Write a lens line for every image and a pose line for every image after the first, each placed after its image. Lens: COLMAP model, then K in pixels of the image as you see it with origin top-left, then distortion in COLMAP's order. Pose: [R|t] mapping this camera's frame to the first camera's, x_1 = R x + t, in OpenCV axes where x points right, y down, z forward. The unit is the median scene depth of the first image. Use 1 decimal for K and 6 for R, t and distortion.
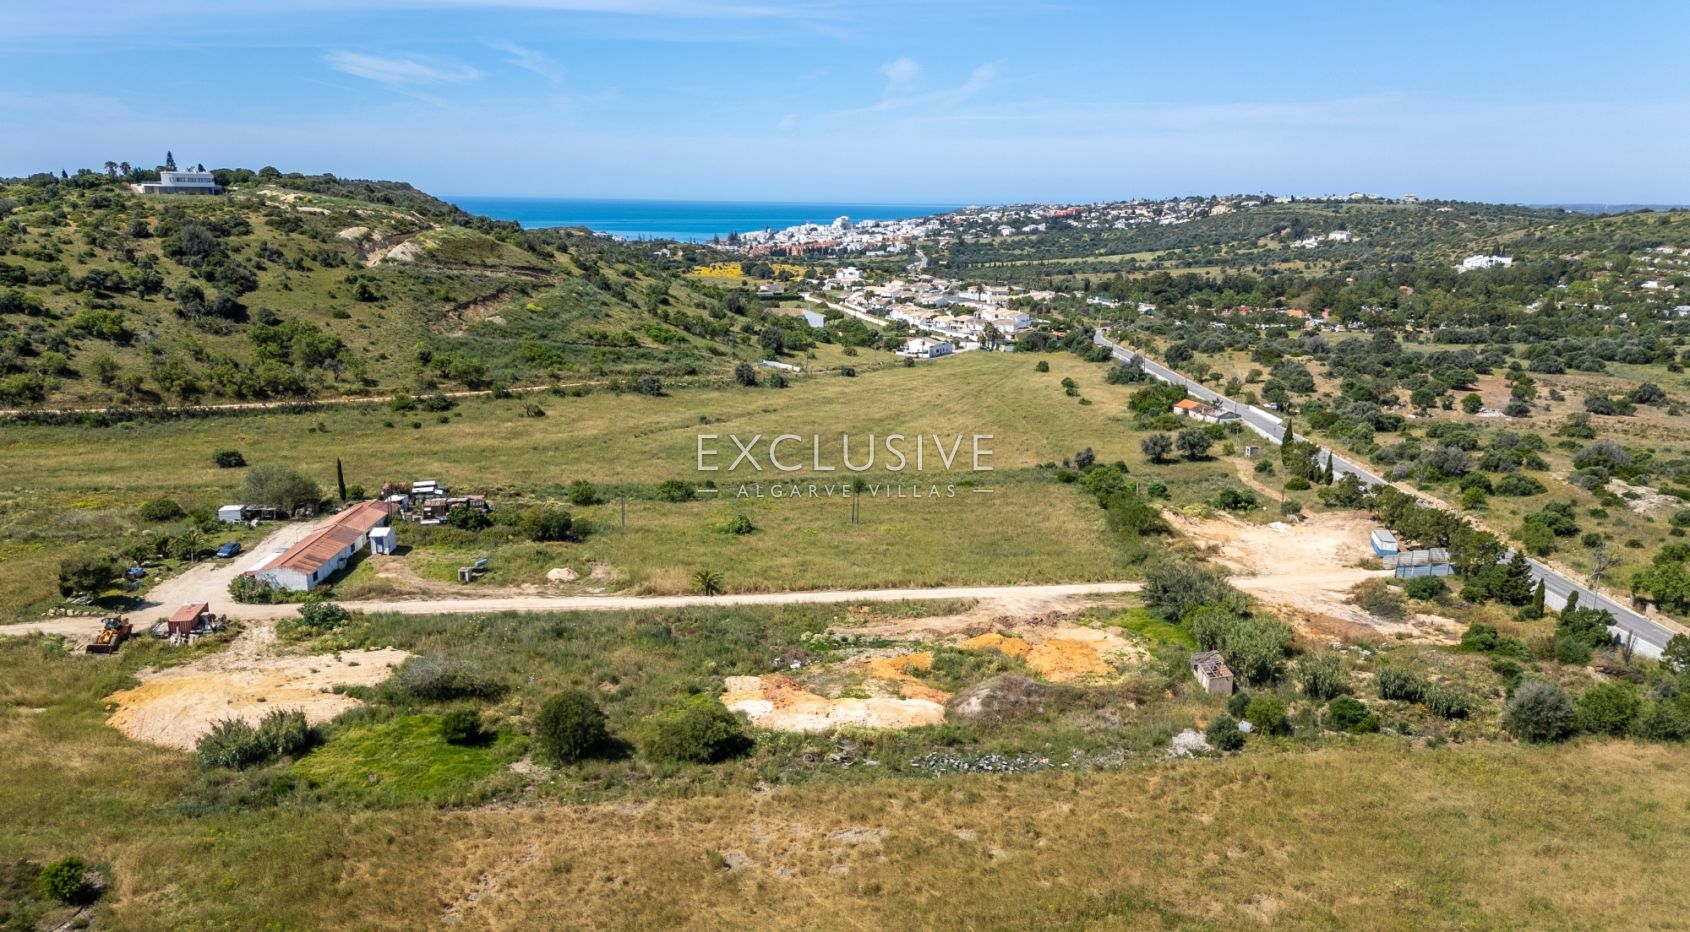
lens RADIAL K [[1216.7, 0, 839.3], [0, 1216.7, 468.9], [0, 0, 1]] dist [0.037359, -0.041747]
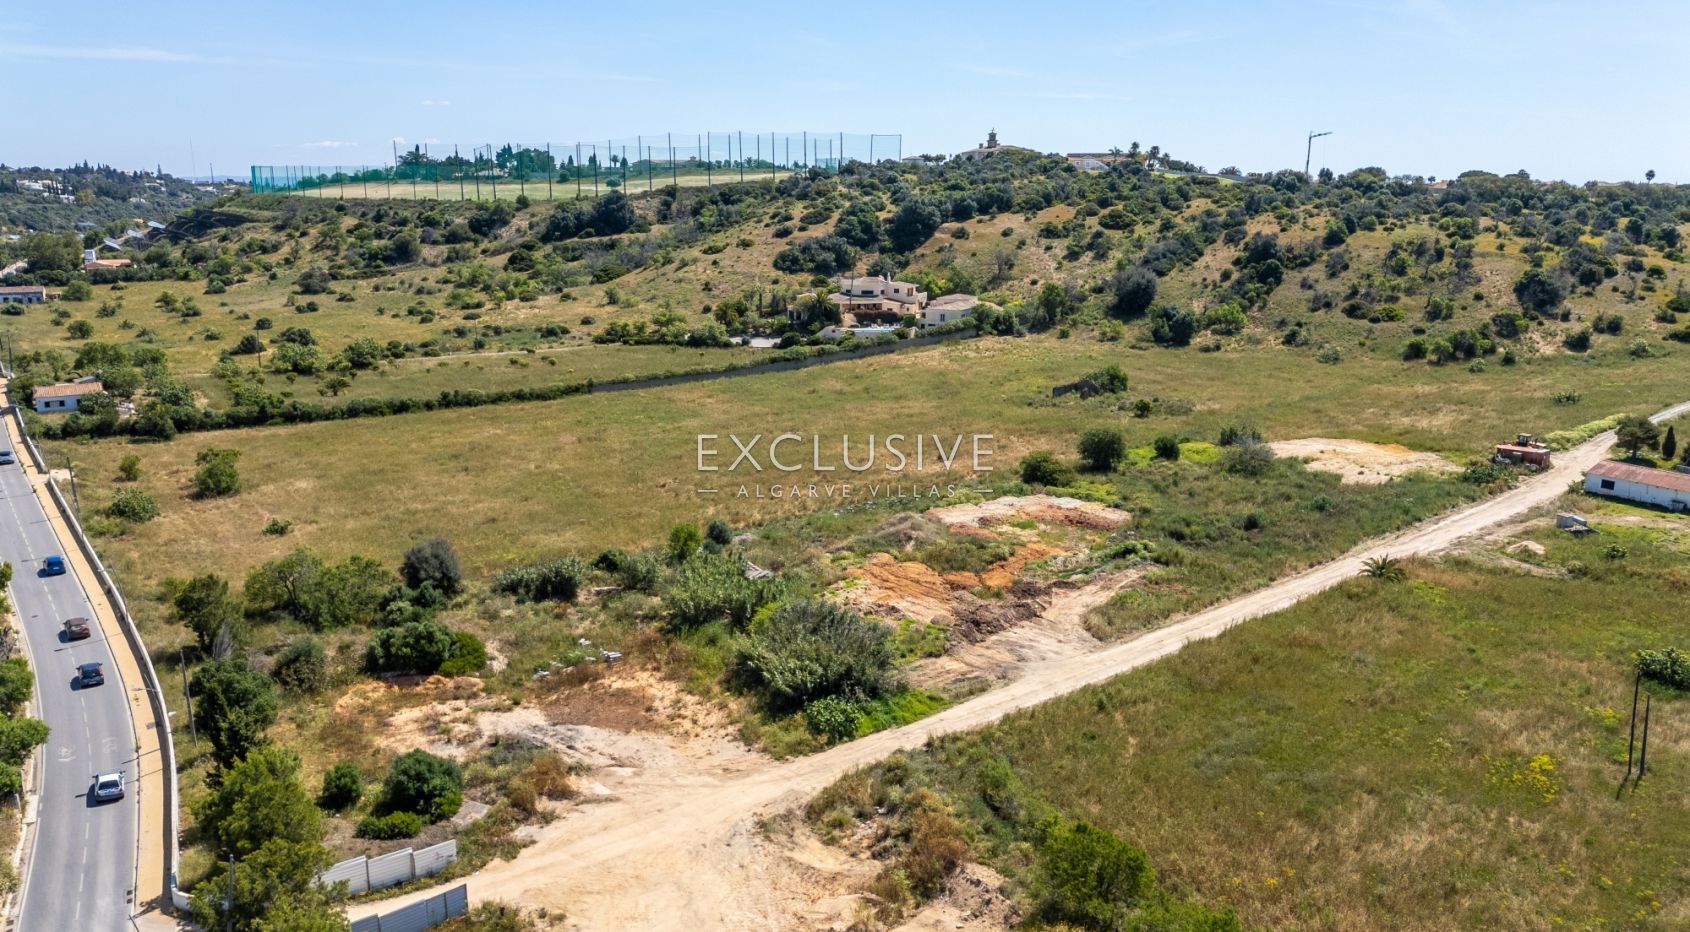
lens RADIAL K [[1207.3, 0, 841.5], [0, 1207.3, 471.3], [0, 0, 1]] dist [0.078249, -0.099502]
pose [[-0.871650, 0.096724, -0.480490, 0.307817], [-0.122038, 0.906629, 0.403894, -0.130272], [0.474693, 0.410692, -0.778459, 0.780659]]
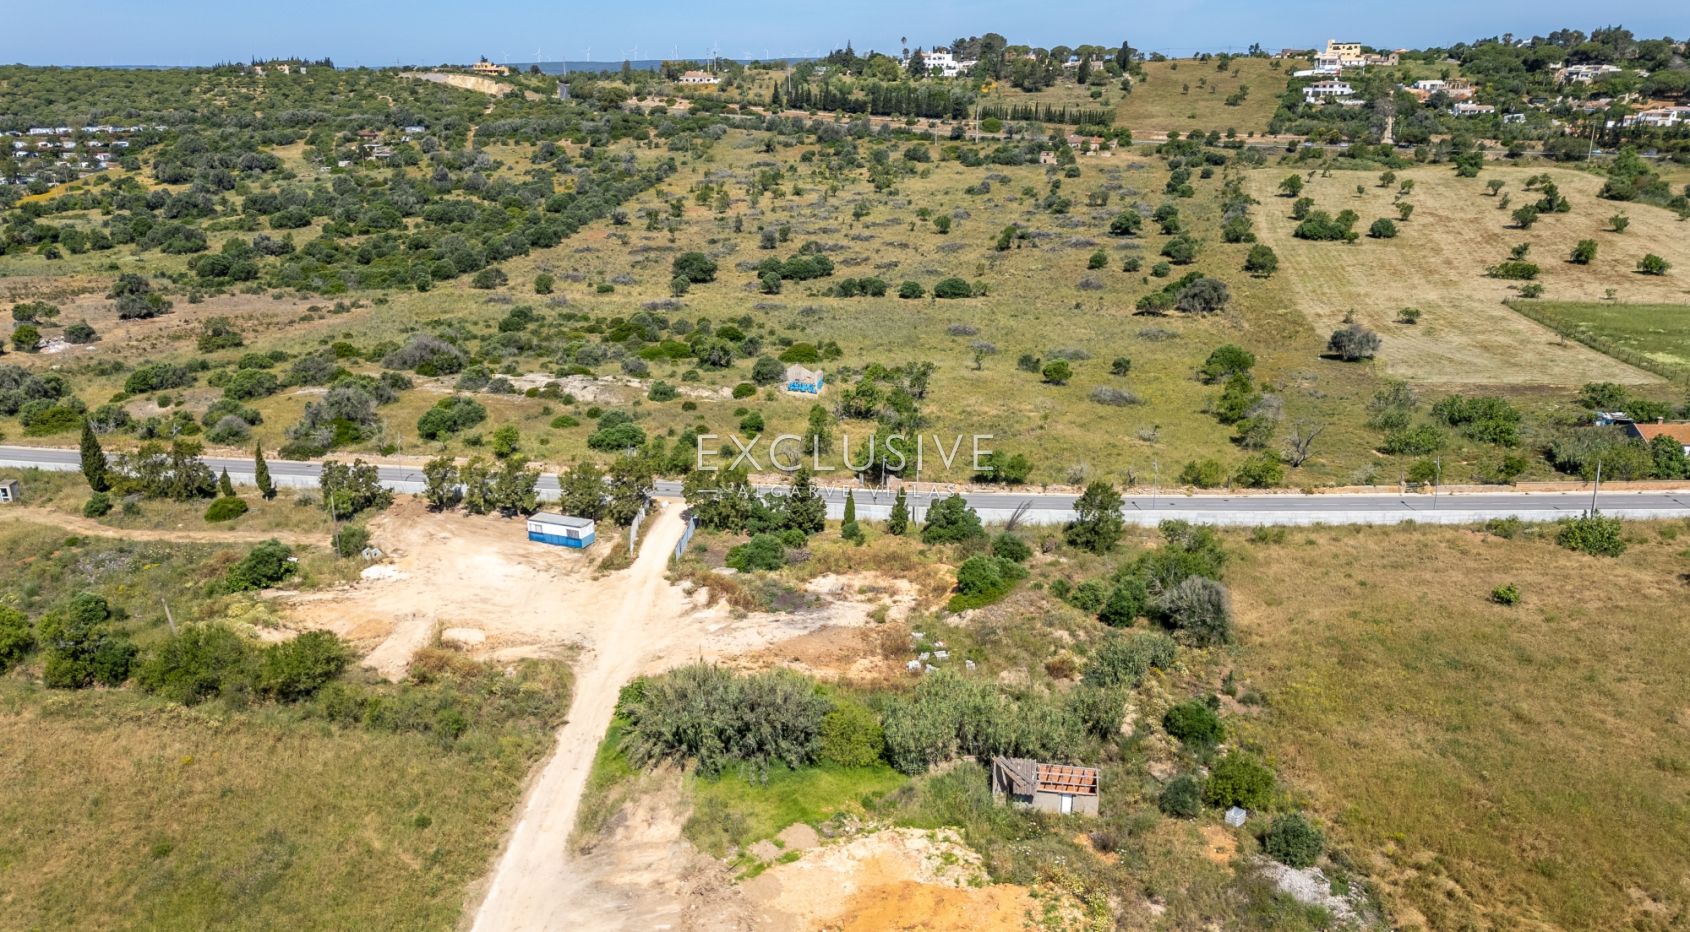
lens RADIAL K [[1212.3, 0, 840.3], [0, 1212.3, 468.4], [0, 0, 1]] dist [0.056294, -0.072242]
pose [[0.171061, -0.316794, 0.932941, -0.113887], [0.220349, 0.935215, 0.277164, -0.085518], [-0.960304, 0.158161, 0.229784, 0.424902]]
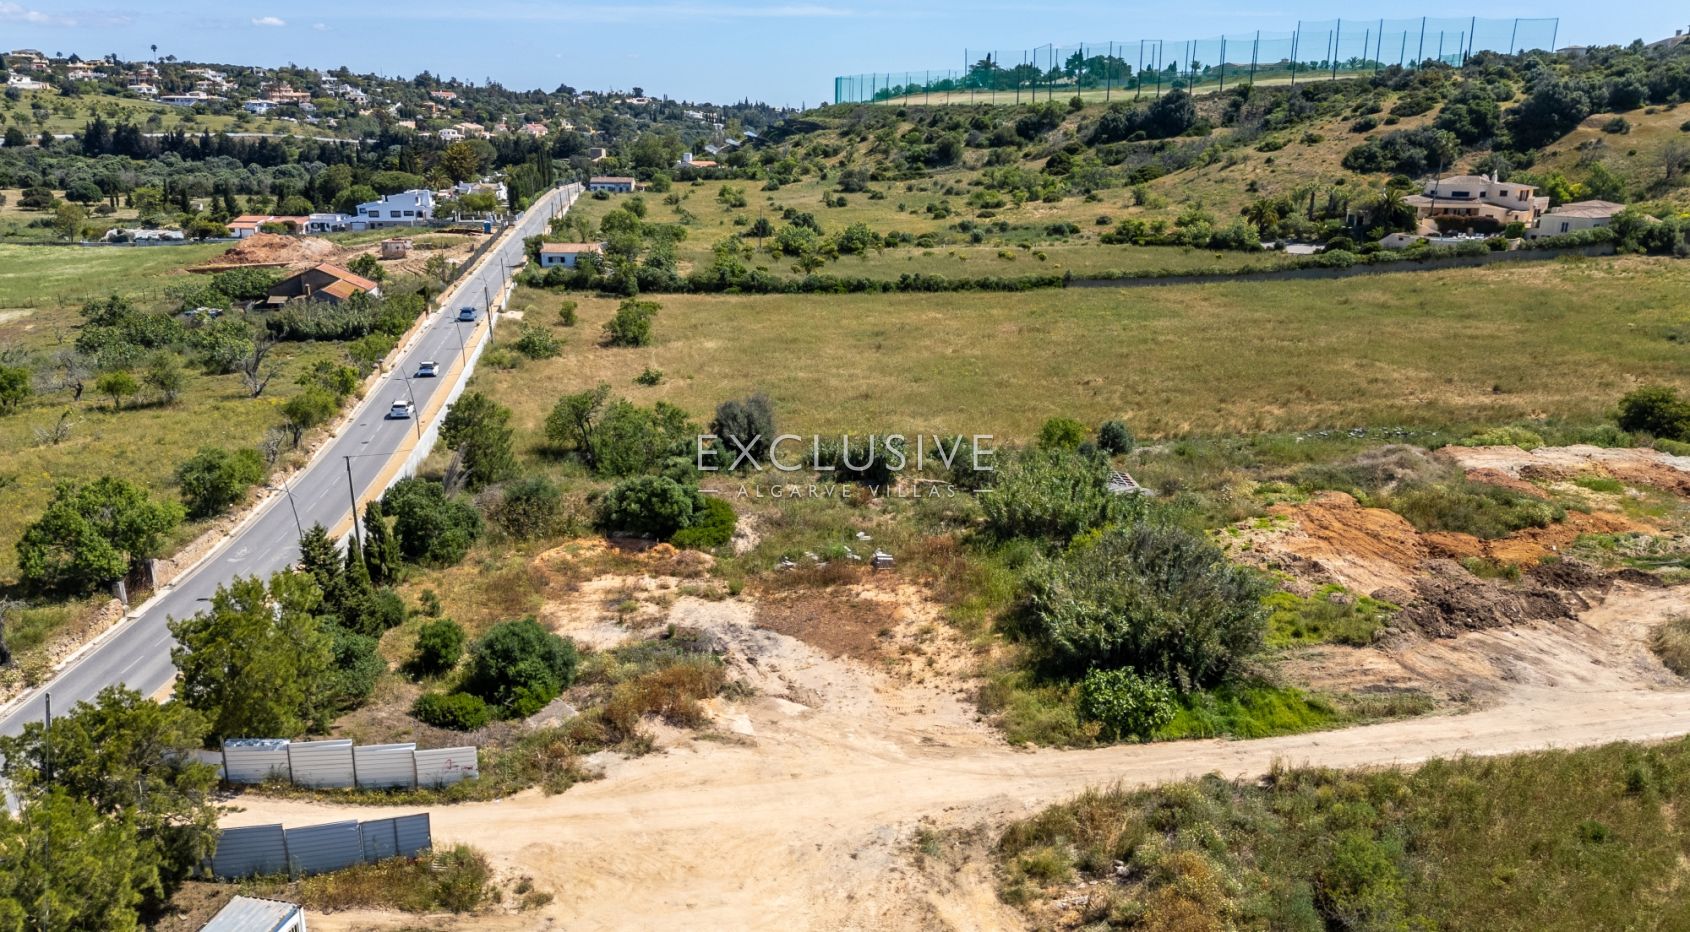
lens RADIAL K [[1212.3, 0, 840.3], [0, 1212.3, 468.4], [0, 0, 1]] dist [0.056294, -0.072242]
pose [[-0.999349, -0.009191, -0.034899, 0.219394], [-0.024679, 0.879615, 0.475046, -0.072840], [0.026332, 0.475598, -0.879268, 0.718086]]
